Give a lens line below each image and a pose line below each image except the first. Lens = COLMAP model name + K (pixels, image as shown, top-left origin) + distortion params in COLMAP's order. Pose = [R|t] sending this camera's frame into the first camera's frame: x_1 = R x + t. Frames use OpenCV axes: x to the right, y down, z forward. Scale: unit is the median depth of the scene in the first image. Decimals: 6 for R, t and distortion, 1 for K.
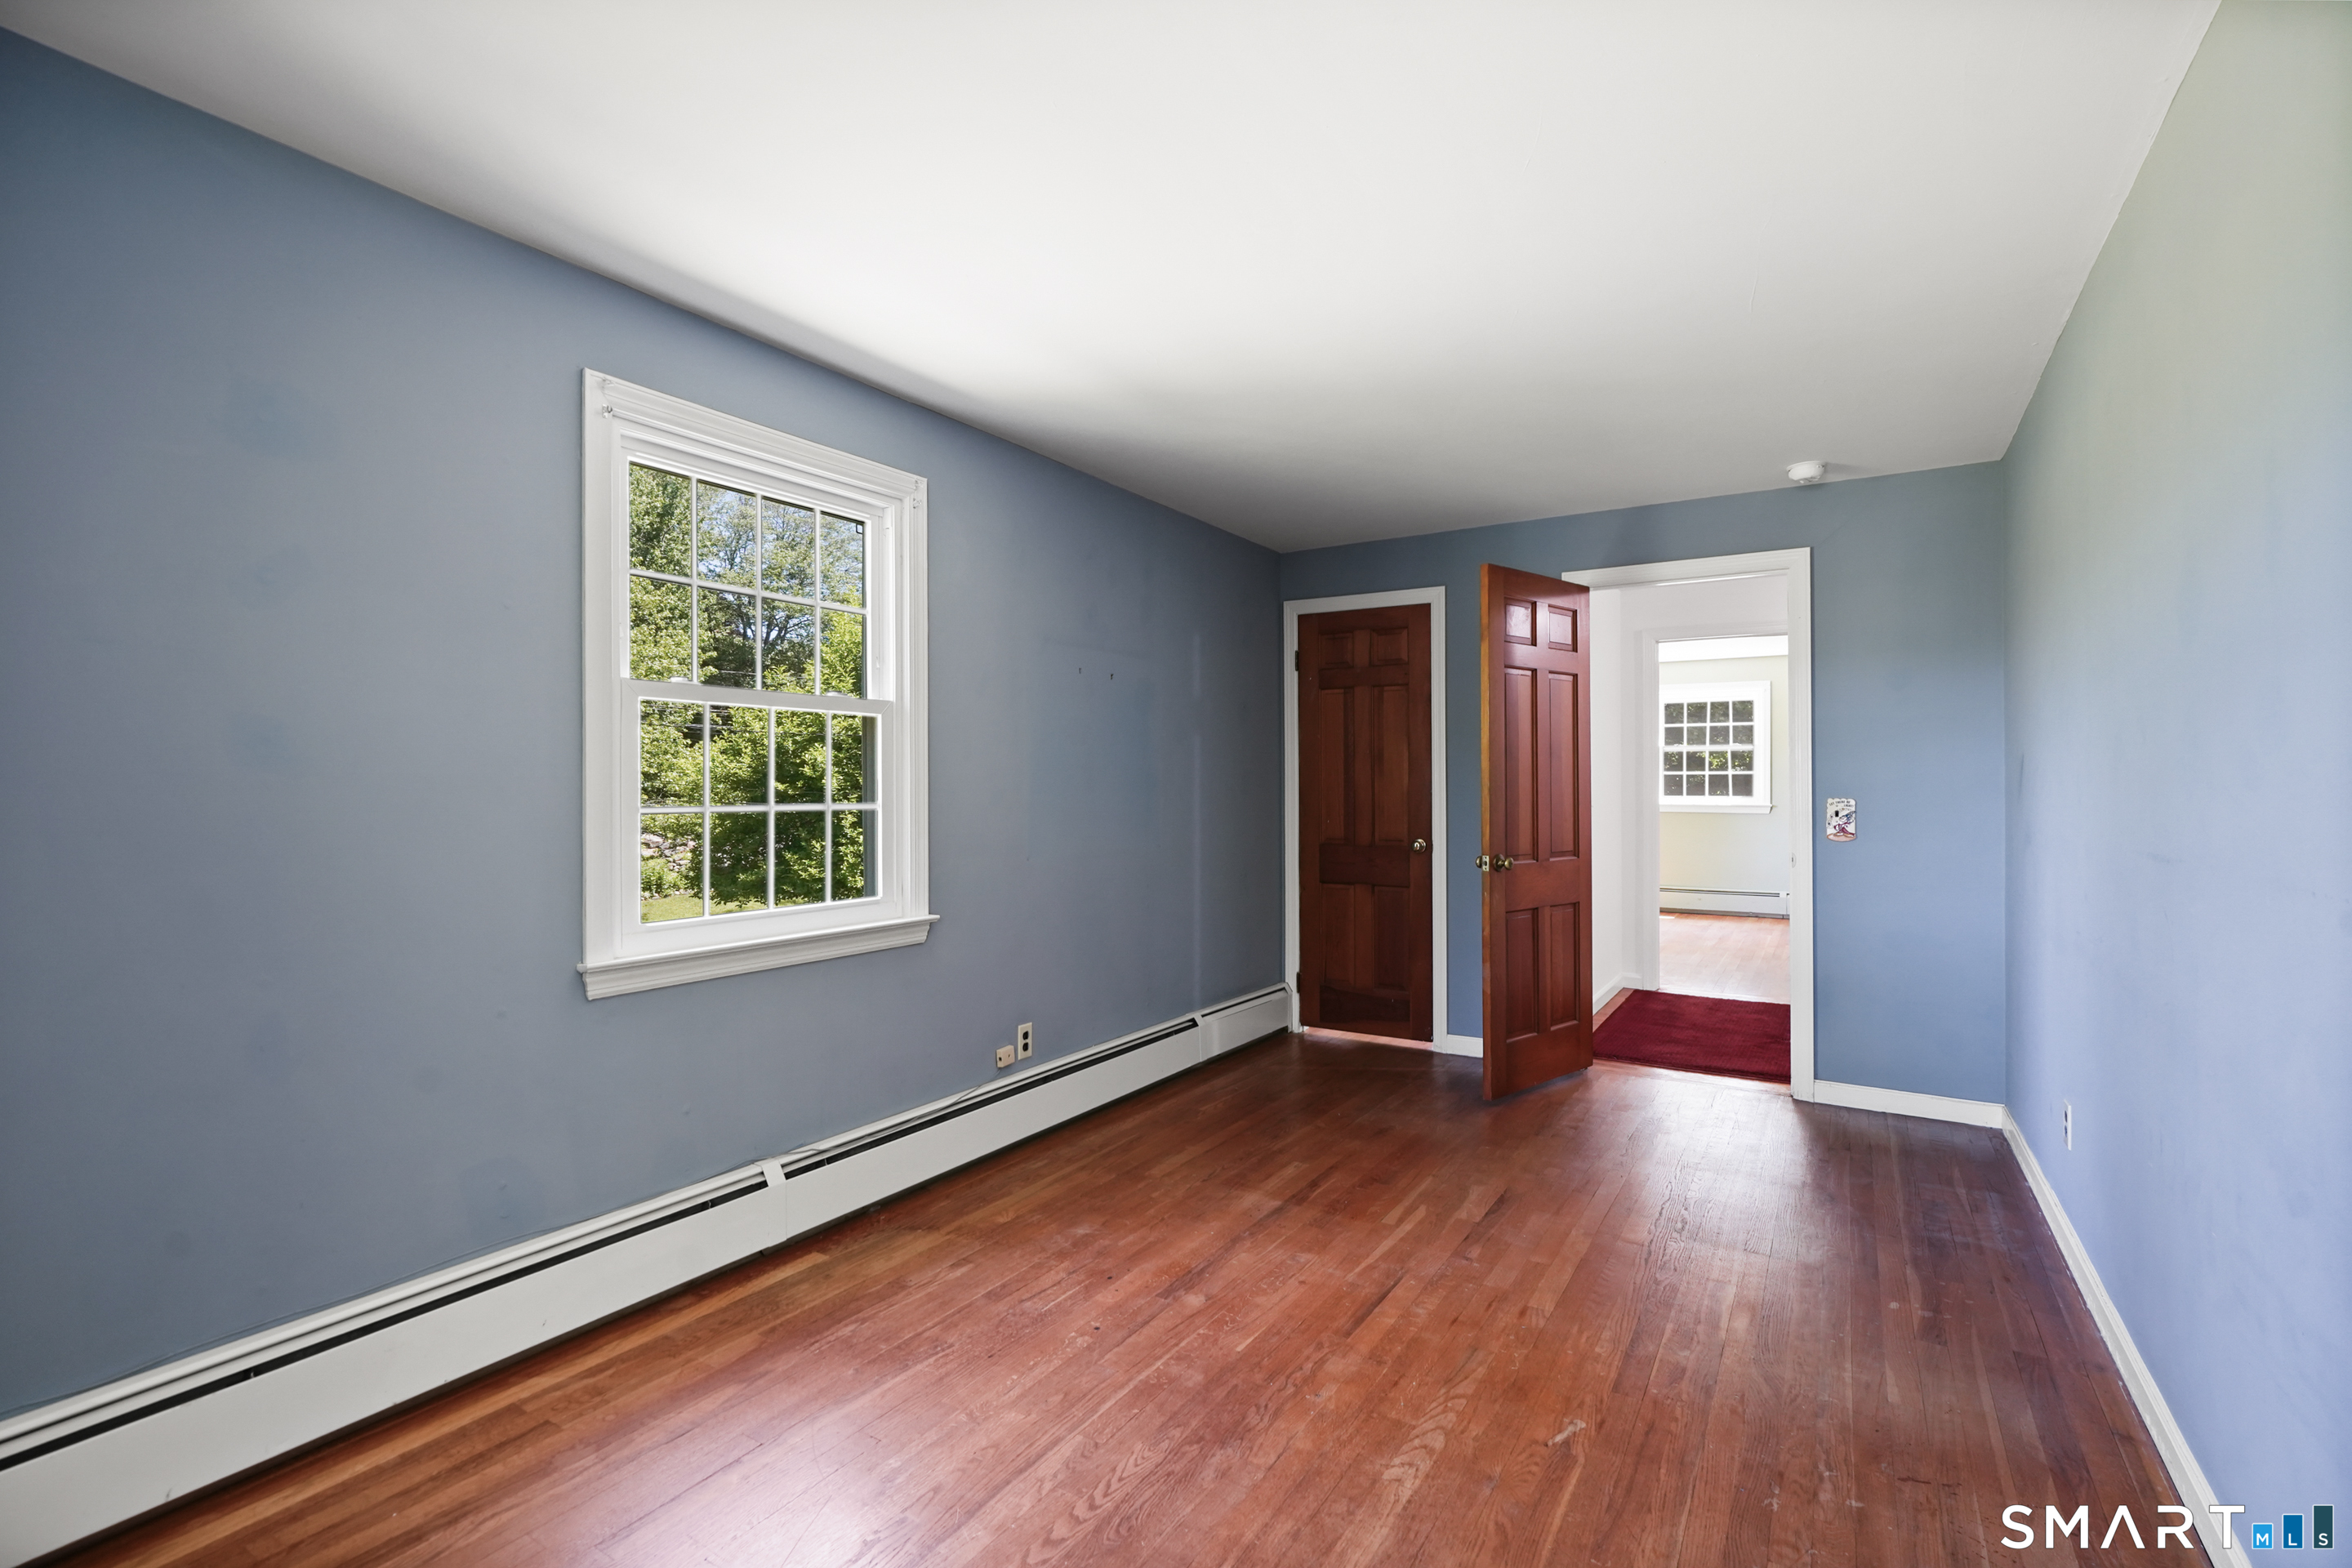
lens RADIAL K [[1087.3, 0, 1147.8], [0, 1087.3, 808.0], [0, 0, 1]] dist [-0.023319, 0.009158]
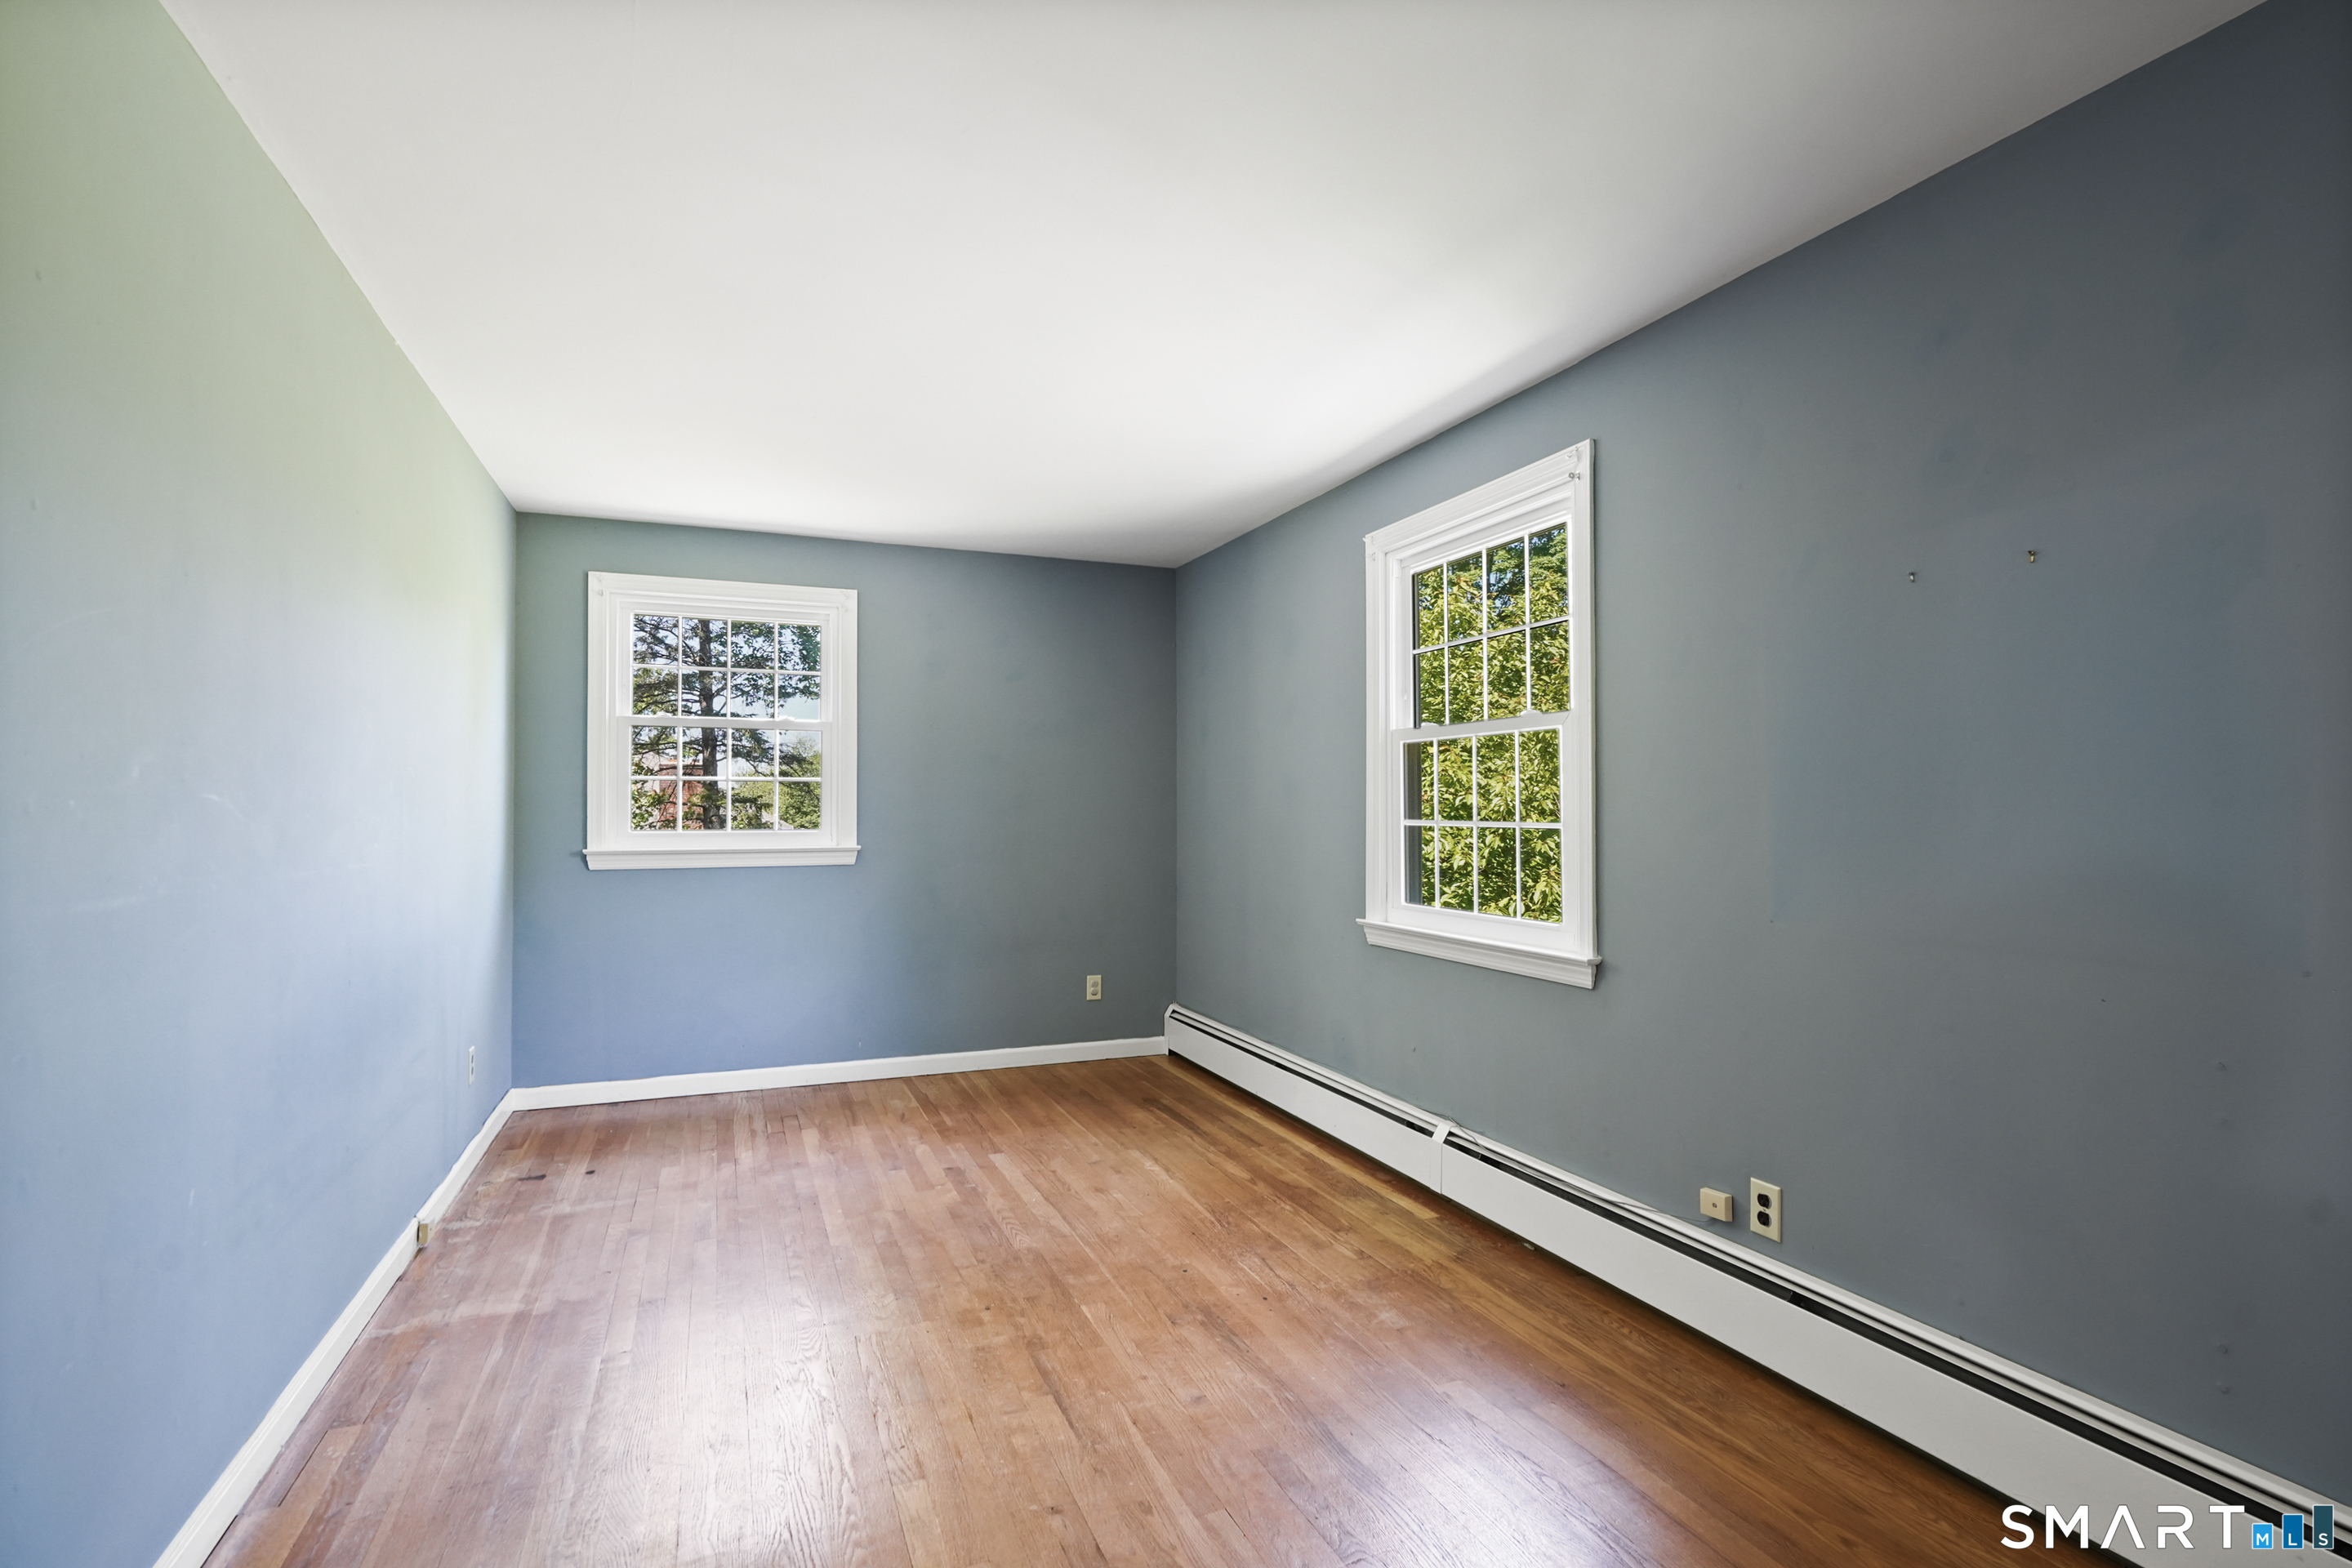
lens RADIAL K [[1087.3, 0, 1147.8], [0, 1087.3, 808.0], [0, 0, 1]] dist [-0.023319, 0.009158]
pose [[-0.585081, 0.004031, -0.810965, 0.829733], [-0.011731, 0.999841, 0.013433, -0.029693], [0.810890, 0.017373, -0.584941, 1.481163]]
